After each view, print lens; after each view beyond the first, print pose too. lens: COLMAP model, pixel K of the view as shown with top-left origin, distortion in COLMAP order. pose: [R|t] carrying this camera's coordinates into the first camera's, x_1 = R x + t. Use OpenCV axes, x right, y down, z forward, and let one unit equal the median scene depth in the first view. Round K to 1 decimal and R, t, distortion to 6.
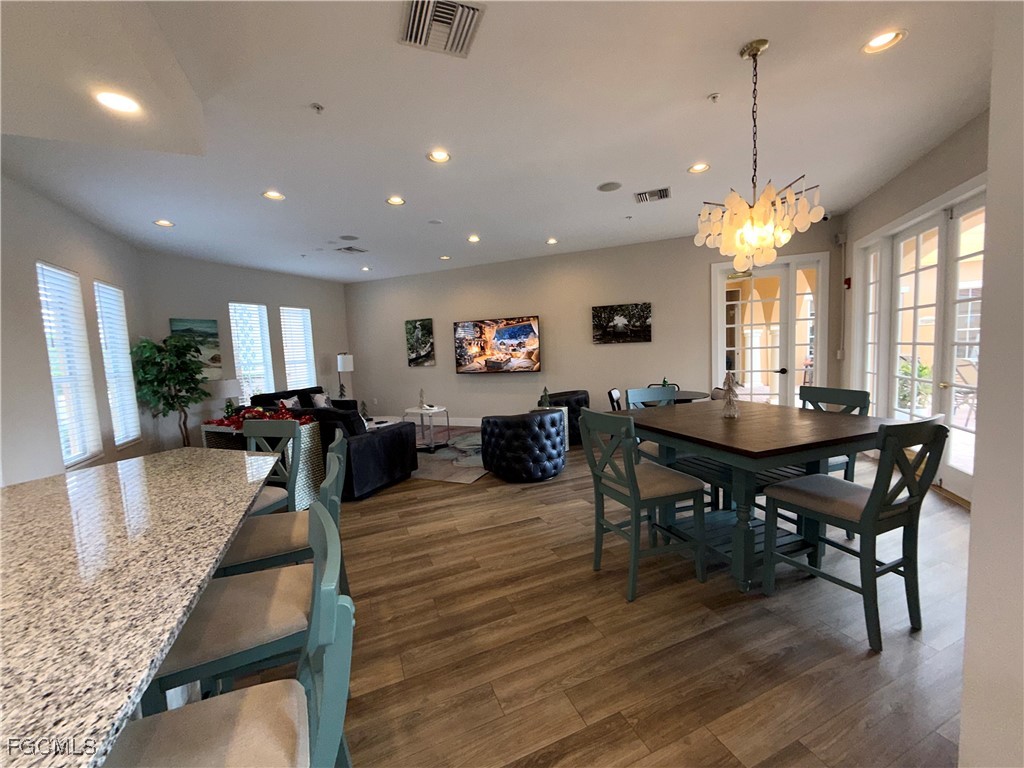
lens RADIAL K [[404.9, 0, 512.0], [0, 404.9, 384.0], [0, 0, 1]] dist [0.001383, 0.000210]
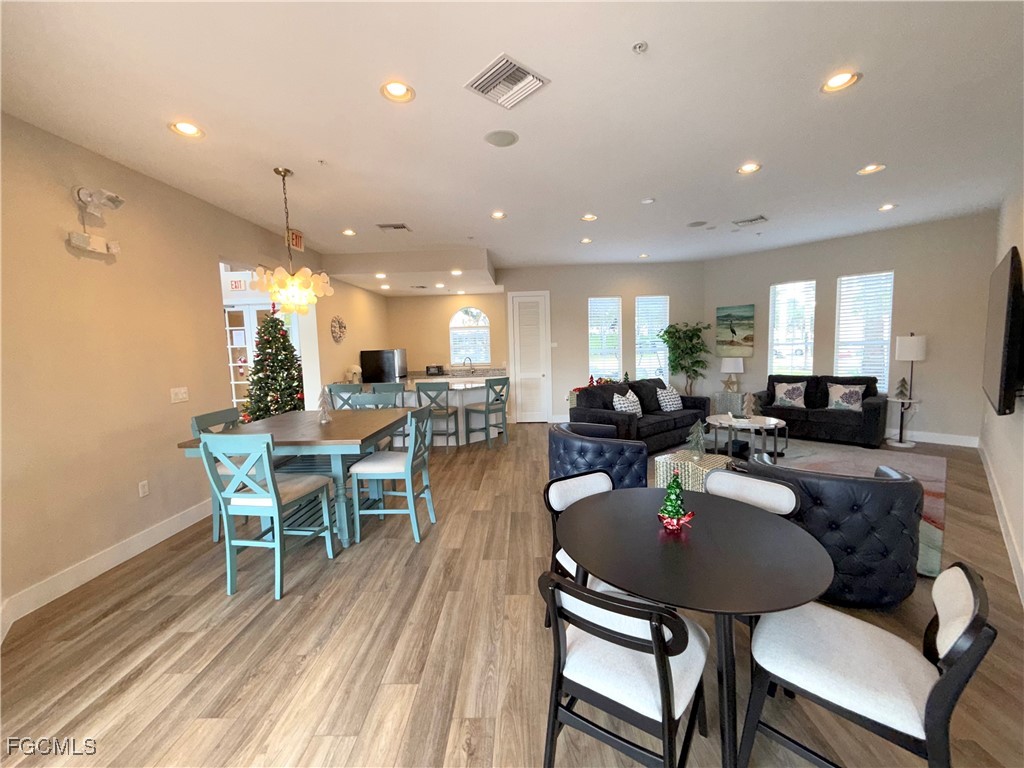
lens RADIAL K [[404.9, 0, 512.0], [0, 404.9, 384.0], [0, 0, 1]] dist [0.001383, 0.000210]
pose [[-0.401018, 0.144489, -0.904604, 0.616479], [-0.024864, 0.985402, 0.168417, -0.114267], [0.915733, 0.090030, -0.391571, 0.865677]]
